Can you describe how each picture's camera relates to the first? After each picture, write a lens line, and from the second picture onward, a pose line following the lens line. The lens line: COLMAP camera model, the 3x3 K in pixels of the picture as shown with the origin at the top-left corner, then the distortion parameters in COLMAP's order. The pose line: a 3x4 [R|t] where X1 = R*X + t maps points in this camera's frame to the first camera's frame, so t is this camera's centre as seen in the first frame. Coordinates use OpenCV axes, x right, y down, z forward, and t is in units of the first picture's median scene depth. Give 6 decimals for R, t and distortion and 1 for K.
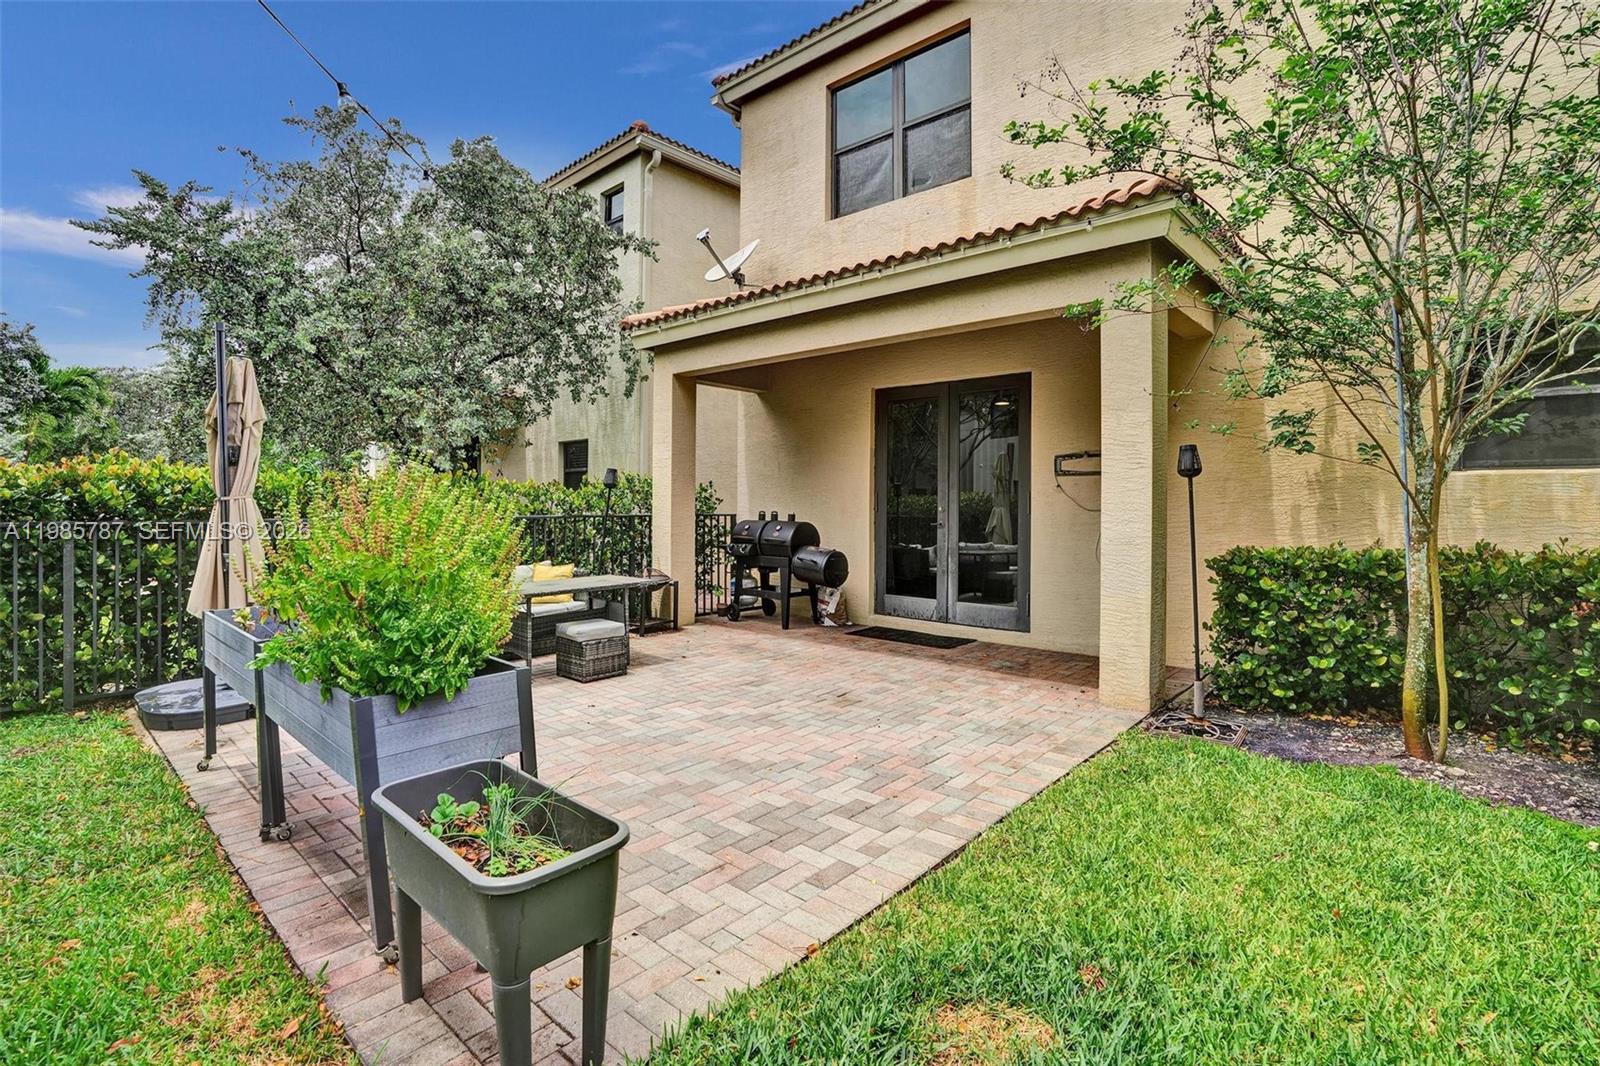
lens RADIAL K [[751.8, 0, 805.7], [0, 751.8, 505.7], [0, 0, 1]] dist [-0.073319, 0.031237]
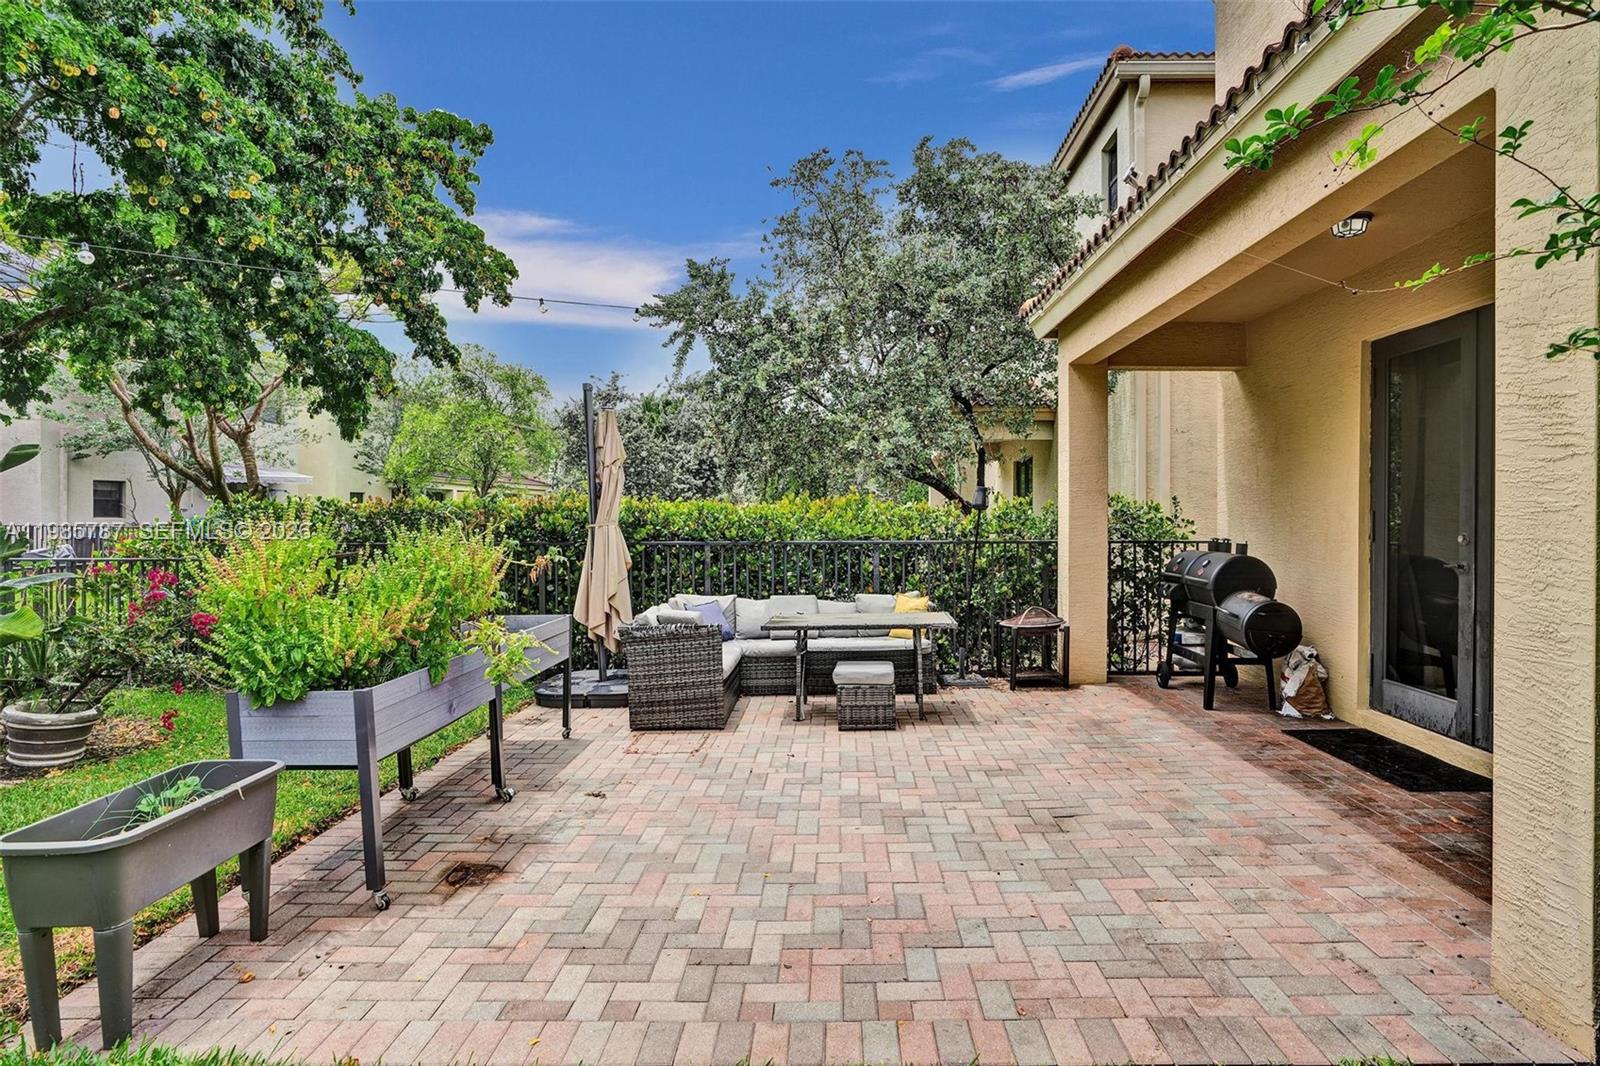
lens RADIAL K [[836.6, 0, 817.5], [0, 836.6, 519.0], [0, 0, 1]] dist [-0.066633, 0.037019]
pose [[0.646743, -0.003828, -0.762698, 0.315786], [0.002563, 0.999993, -0.002846, -0.009605], [0.762703, -0.000114, 0.646749, 0.230636]]
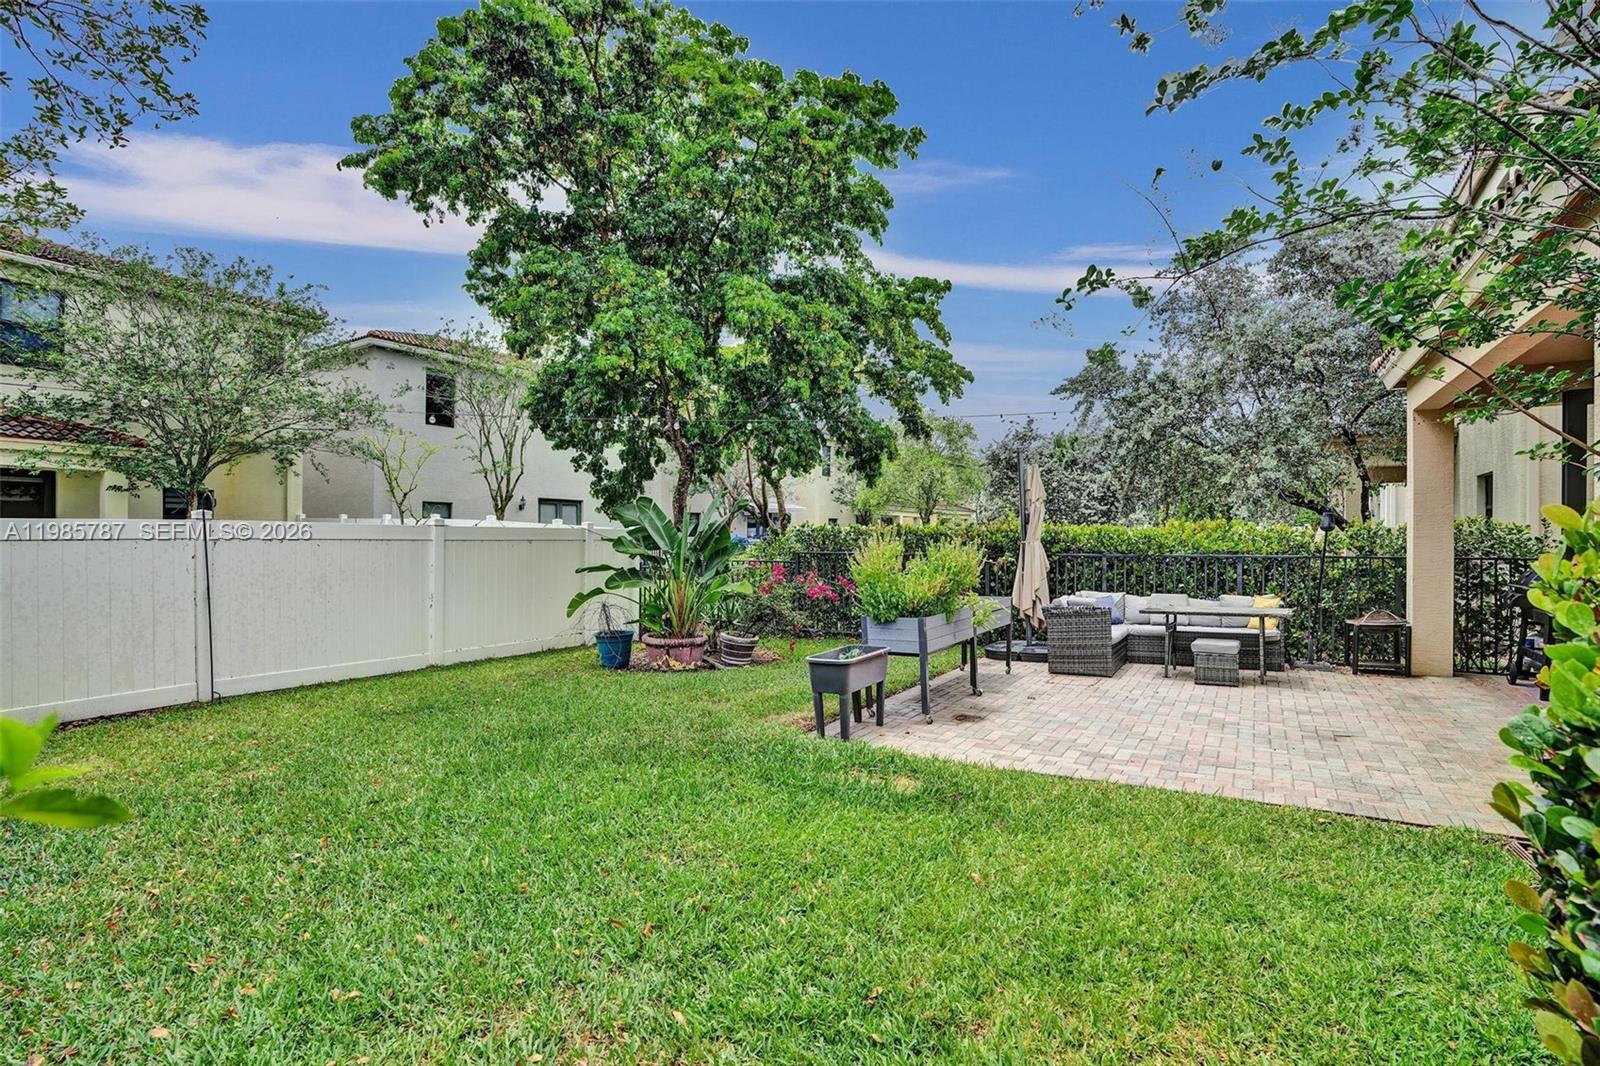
lens RADIAL K [[762.0, 0, 800.0], [0, 762.0, 533.0], [0, 0, 1]] dist [-0.076189, 0.032718]
pose [[0.173087, -0.011129, -0.984844, 0.604391], [-0.002193, 0.999929, -0.011685, -0.005673], [0.984904, 0.004183, 0.173050, 0.066706]]
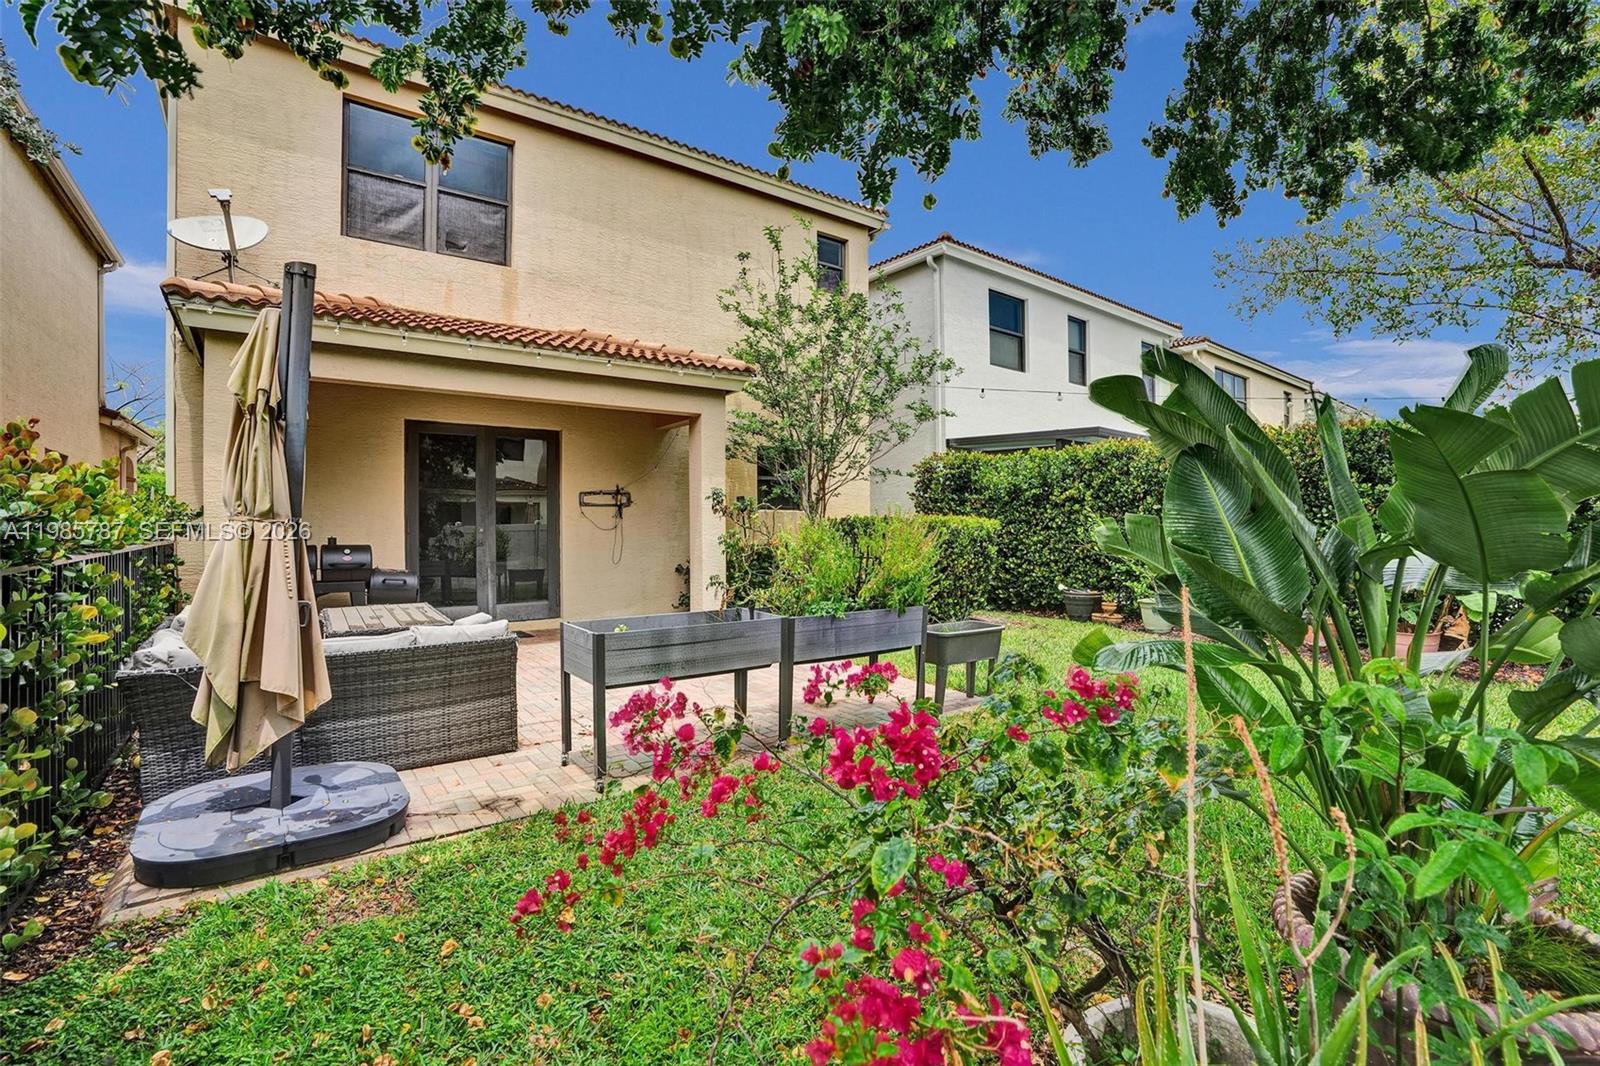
lens RADIAL K [[726.0, 0, 800.0], [0, 726.0, 533.0], [0, 0, 1]] dist [-0.067170, 0.026905]
pose [[0.213017, -0.014823, 0.976936, -0.797727], [0.006583, 0.999884, 0.013736, -0.003769], [-0.977026, 0.003505, 0.213090, 0.239253]]
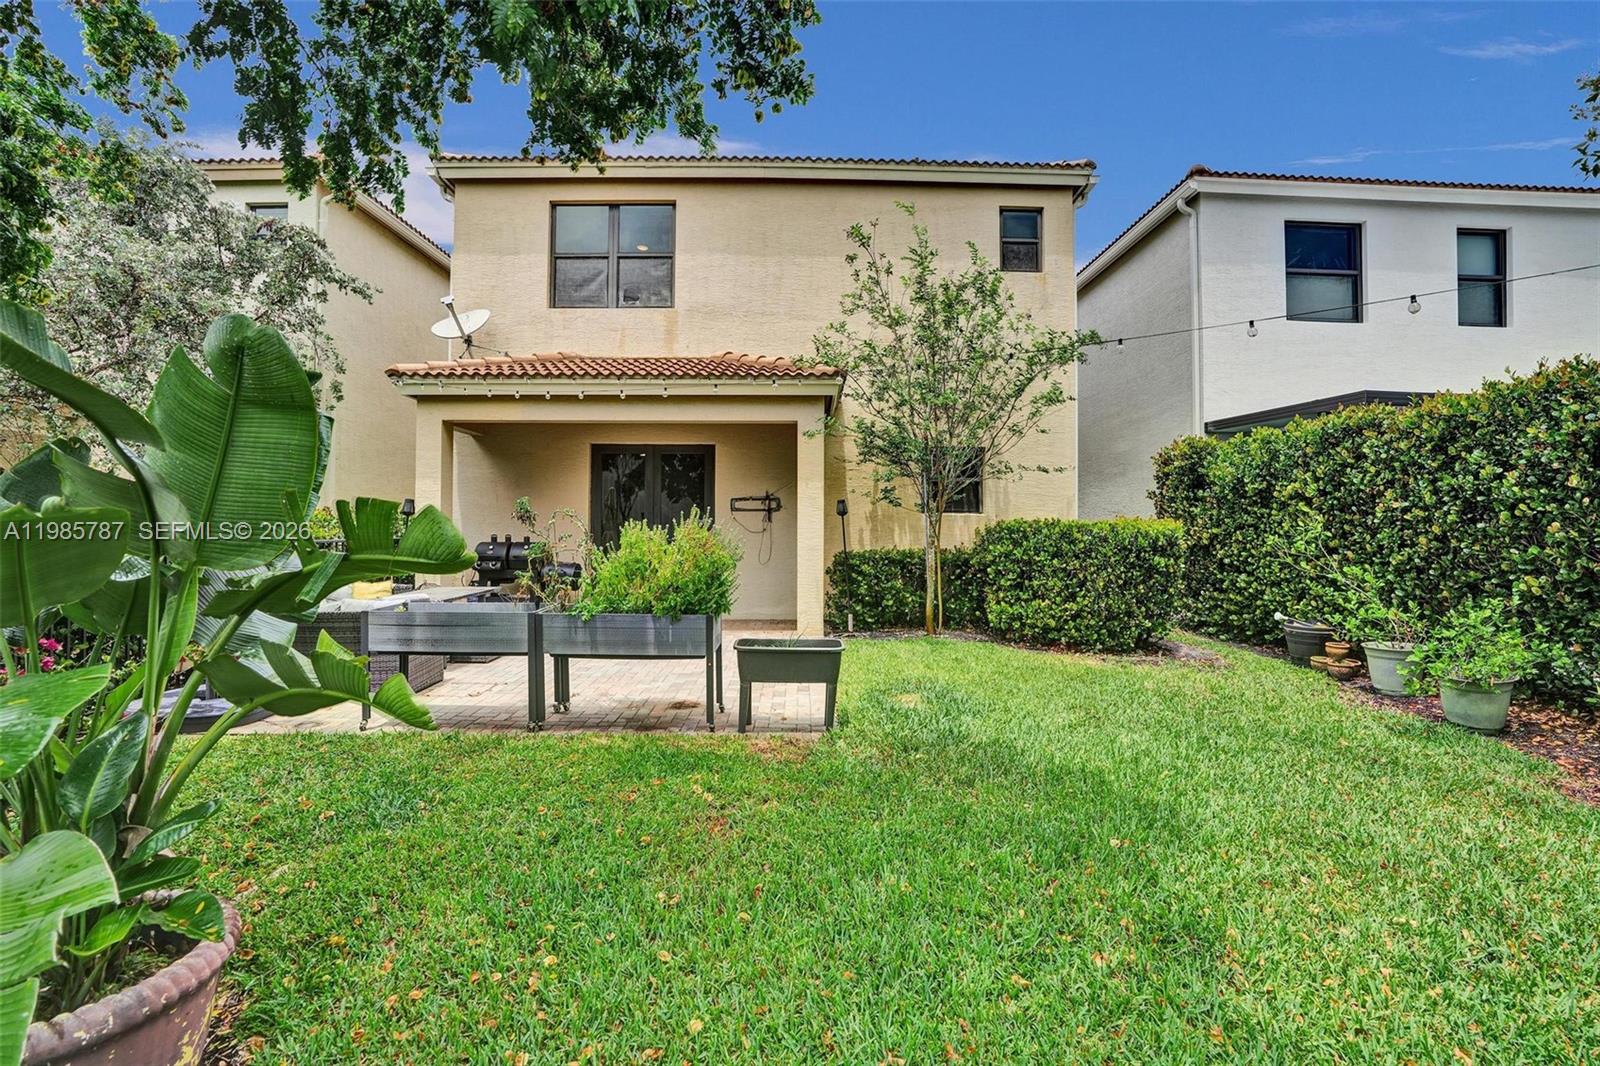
lens RADIAL K [[738.7, 0, 818.0], [0, 738.7, 527.9], [0, 0, 1]] dist [-0.067141, 0.030420]
pose [[0.735320, -0.001421, 0.677718, -0.513492], [0.002183, 0.999998, -0.000272, -0.002729], [-0.677716, 0.001680, 0.735322, -0.252594]]
